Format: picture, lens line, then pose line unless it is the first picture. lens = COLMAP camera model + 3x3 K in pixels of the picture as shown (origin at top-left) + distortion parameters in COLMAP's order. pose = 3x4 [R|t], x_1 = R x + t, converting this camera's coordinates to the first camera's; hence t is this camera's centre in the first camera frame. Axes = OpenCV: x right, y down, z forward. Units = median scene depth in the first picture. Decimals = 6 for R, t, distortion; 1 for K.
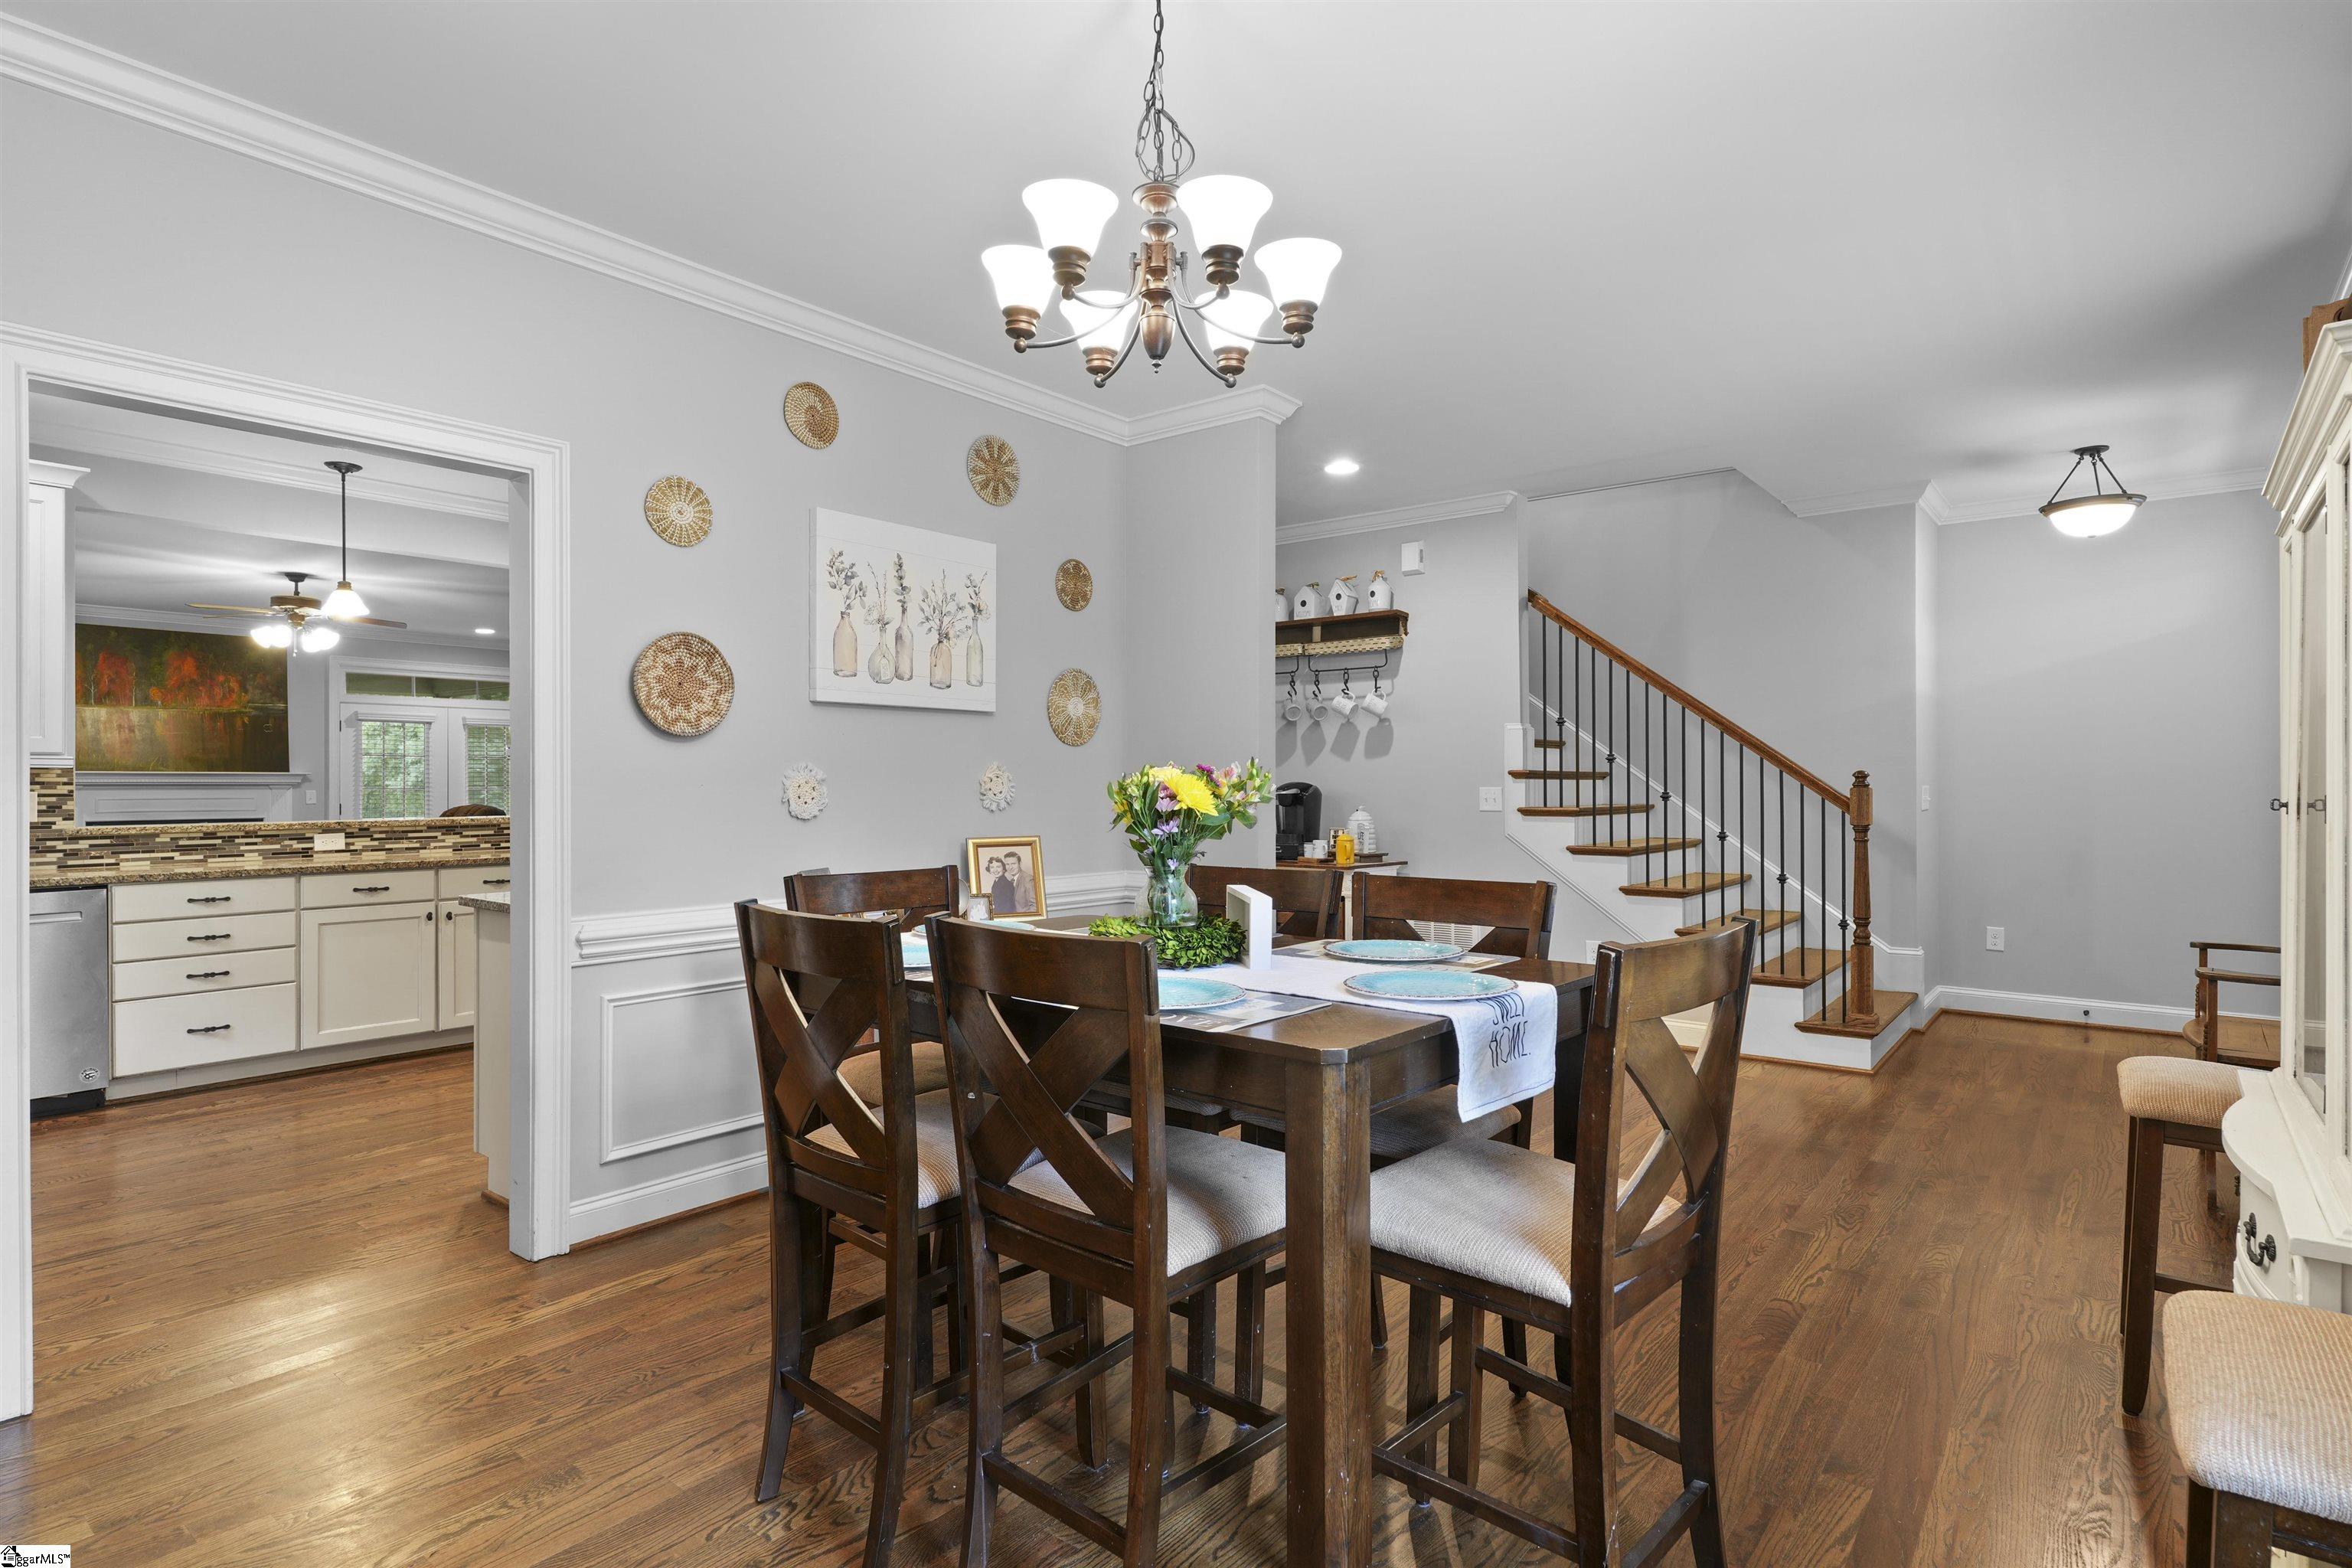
lens RADIAL K [[1211.0, 0, 1182.0], [0, 1211.0, 782.8], [0, 0, 1]] dist [0.002464, -0.000014]
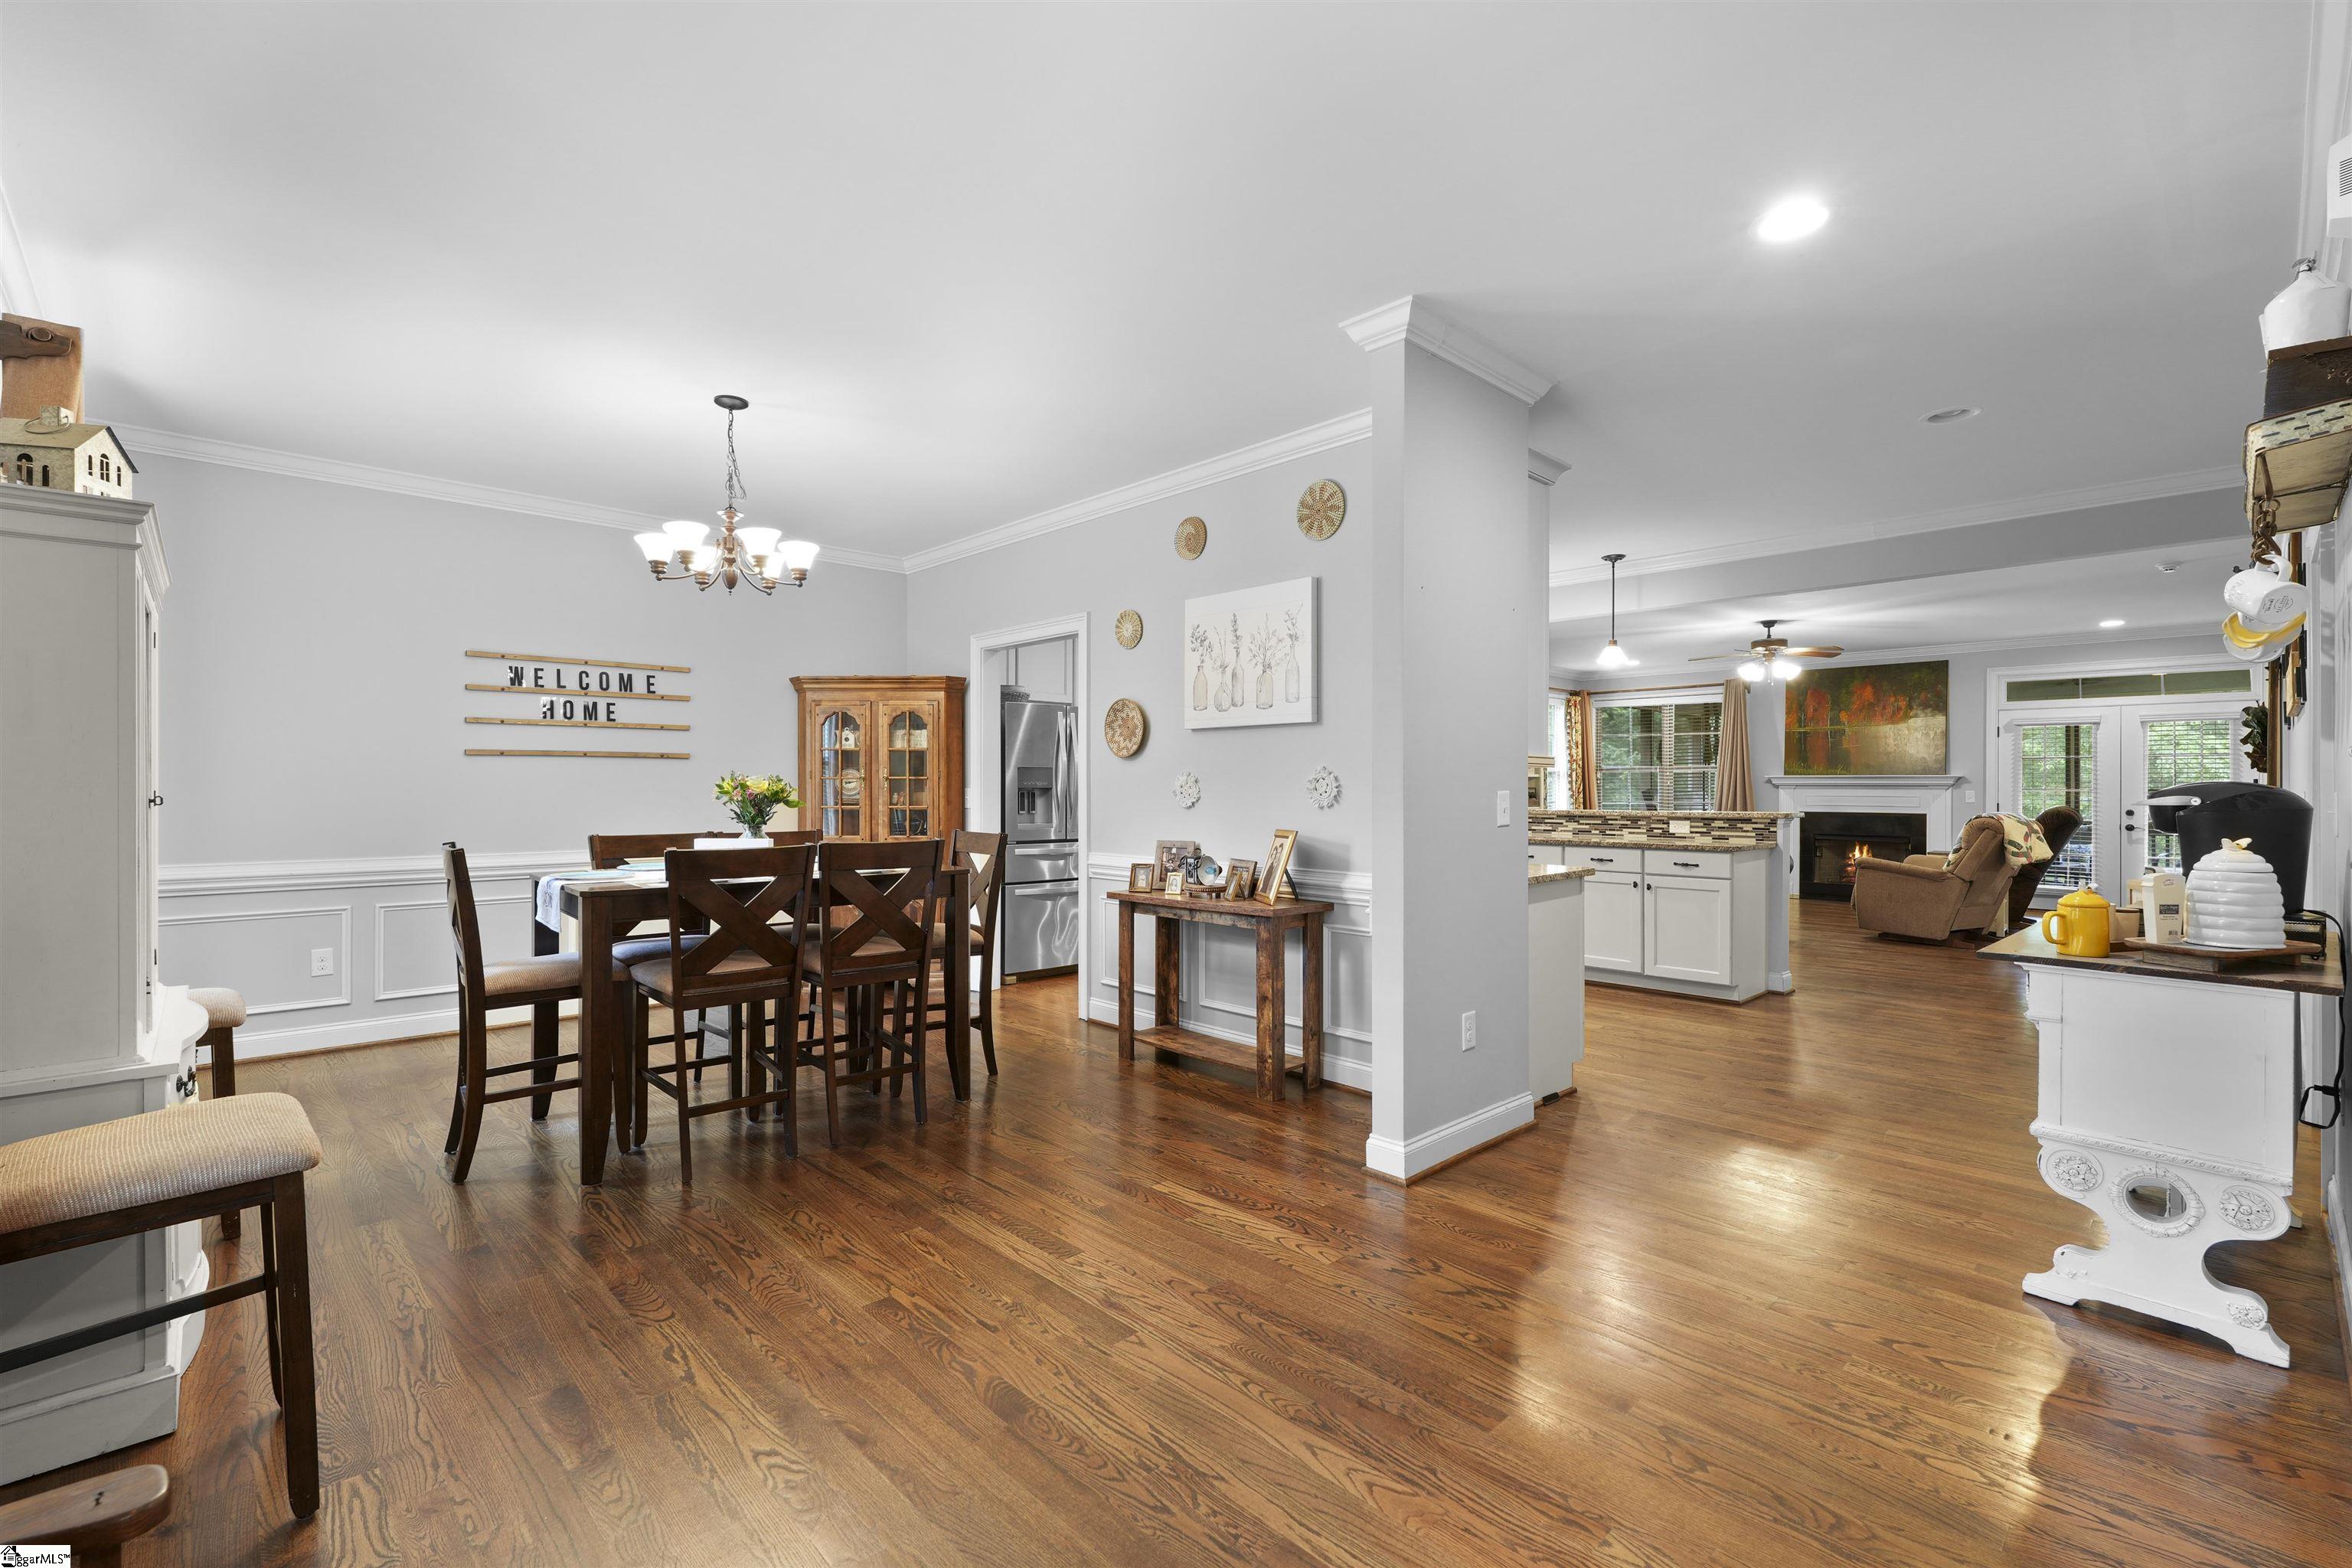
lens RADIAL K [[1027.1, 0, 1174.1], [0, 1027.1, 793.4], [0, 0, 1]] dist [-0.004625, 0.000320]
pose [[-0.141272, 0.008550, -0.989934, 0.845989], [0.000350, 0.999963, 0.008587, 0.001299], [0.989971, 0.000867, -0.141270, 1.021630]]
